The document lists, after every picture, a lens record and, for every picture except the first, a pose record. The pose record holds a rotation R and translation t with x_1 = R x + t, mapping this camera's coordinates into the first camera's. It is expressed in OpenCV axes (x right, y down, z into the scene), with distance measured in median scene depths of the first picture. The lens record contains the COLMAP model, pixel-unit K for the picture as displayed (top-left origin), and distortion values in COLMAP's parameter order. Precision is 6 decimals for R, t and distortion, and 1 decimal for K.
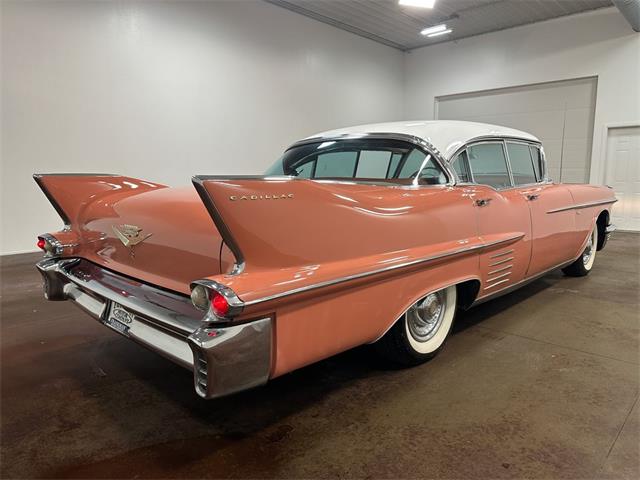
lens RADIAL K [[460.2, 0, 319.9], [0, 460.2, 238.3], [0, 0, 1]] dist [0.031456, -0.044136]
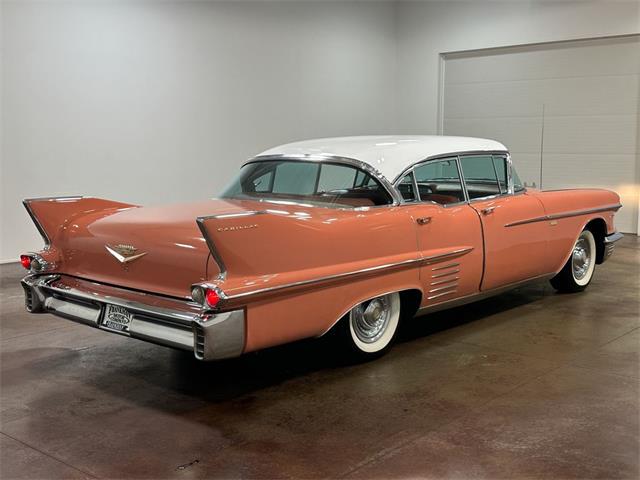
lens RADIAL K [[792.6, 0, 313.9], [0, 792.6, 237.4], [0, 0, 1]] dist [0.054628, 0.000000]
pose [[0.999247, -0.009610, 0.037584, 0.015467], [0.010206, 0.999825, -0.015693, -0.009351], [-0.037426, 0.016065, 0.999170, -0.935170]]
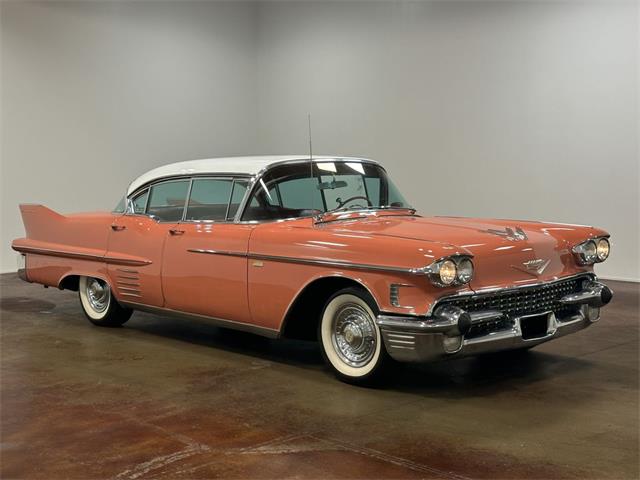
lens RADIAL K [[954.0, 0, 321.2], [0, 954.0, 239.5], [0, 0, 1]] dist [0.062757, 0.000000]
pose [[-0.037759, 0.078886, -0.996168, 3.253867], [-0.127298, 0.988378, 0.083095, -0.367518], [0.991146, 0.129948, -0.027278, 1.745748]]
